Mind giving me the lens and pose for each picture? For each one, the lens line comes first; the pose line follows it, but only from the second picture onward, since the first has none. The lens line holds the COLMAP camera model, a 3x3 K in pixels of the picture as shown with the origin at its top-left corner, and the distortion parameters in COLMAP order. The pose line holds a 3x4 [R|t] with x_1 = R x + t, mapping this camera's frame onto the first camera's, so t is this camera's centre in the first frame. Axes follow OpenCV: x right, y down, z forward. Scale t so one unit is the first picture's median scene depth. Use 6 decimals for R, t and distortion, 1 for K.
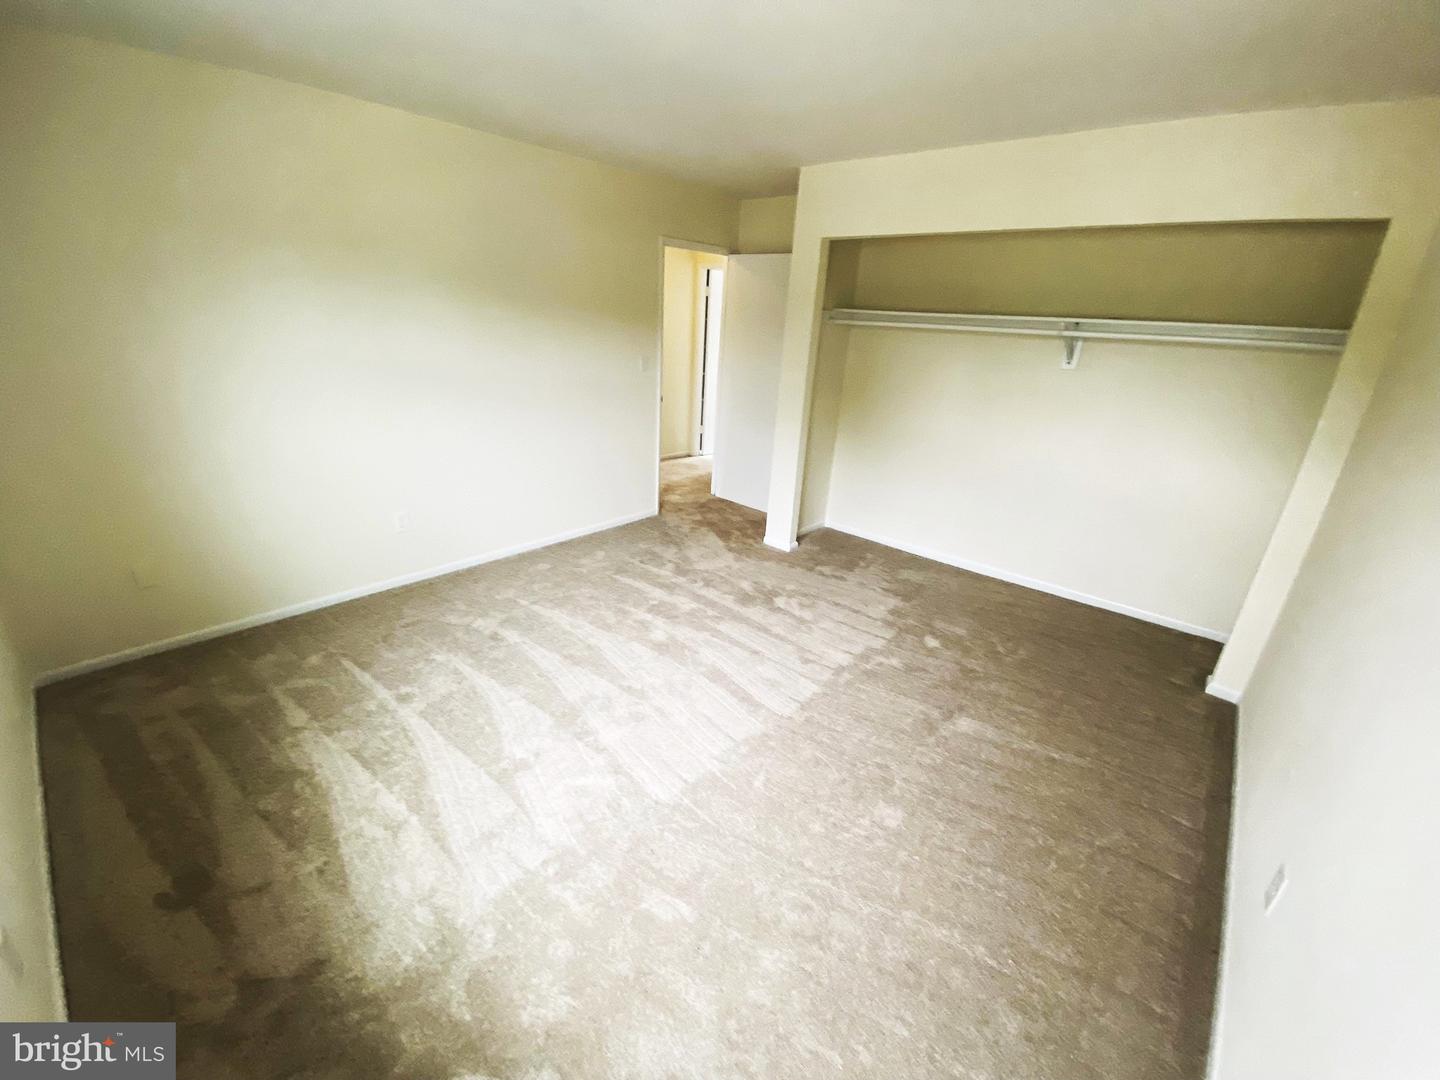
lens RADIAL K [[578.2, 0, 713.8], [0, 578.2, 538.3], [0, 0, 1]] dist [0.020772, -0.020175]
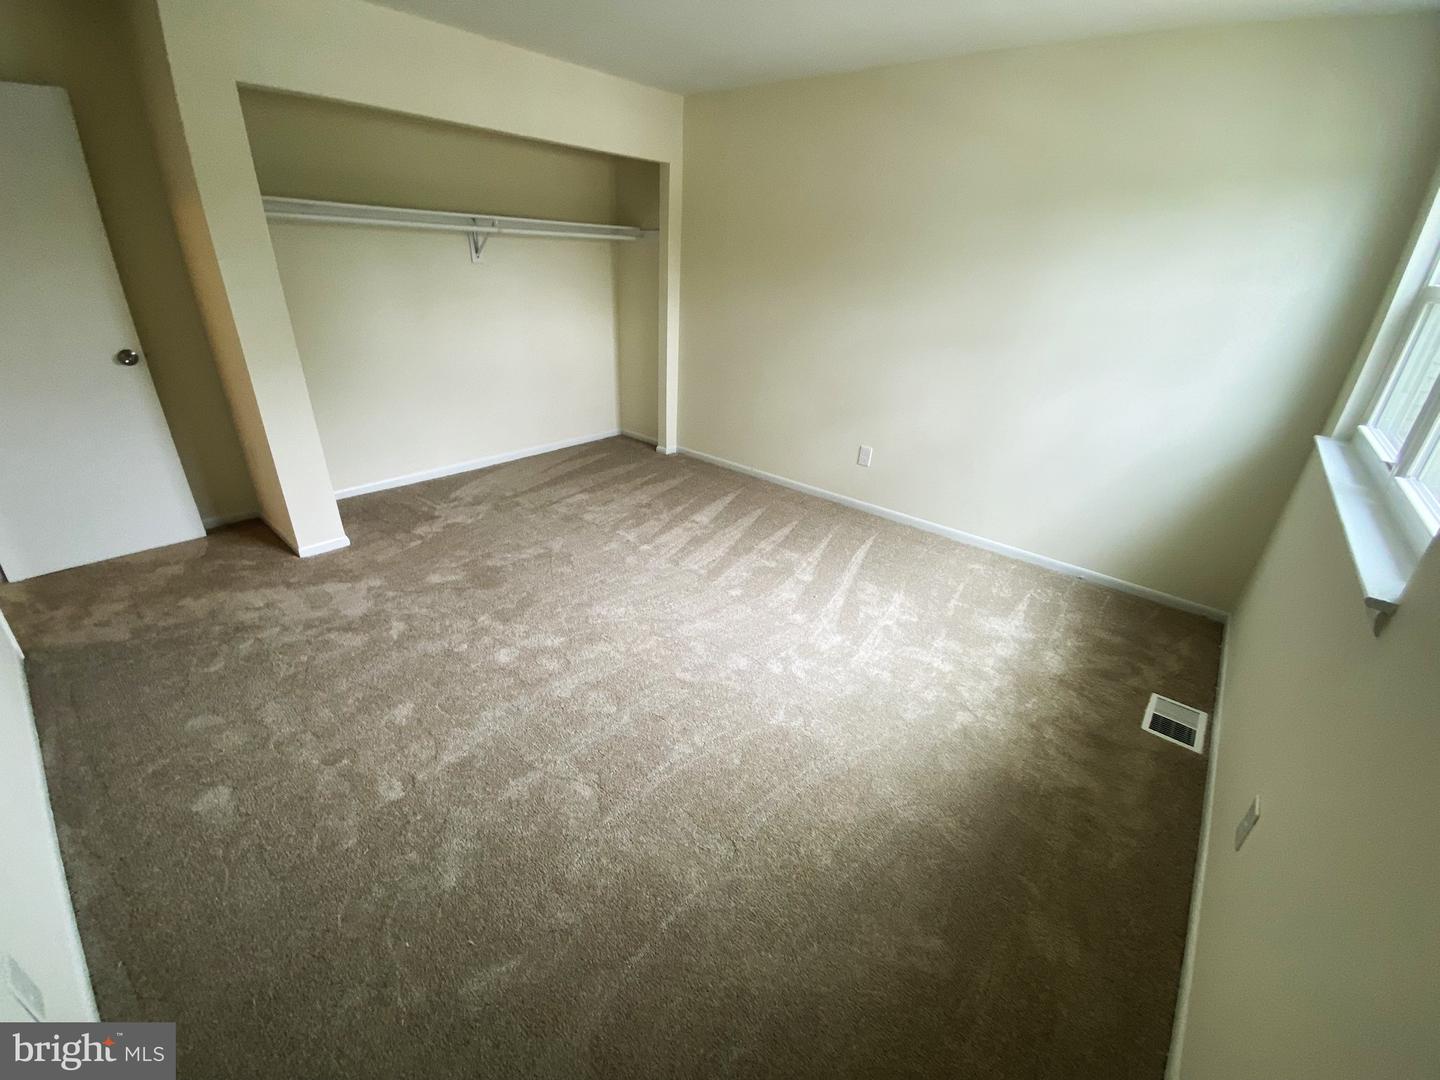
lens RADIAL K [[578.2, 0, 713.8], [0, 578.2, 538.3], [0, 0, 1]] dist [0.020772, -0.020175]
pose [[0.008066, -0.491244, 0.870985, -0.570284], [0.305402, 0.830606, 0.465642, -0.209883], [-0.952189, 0.262245, 0.156726, 0.478198]]
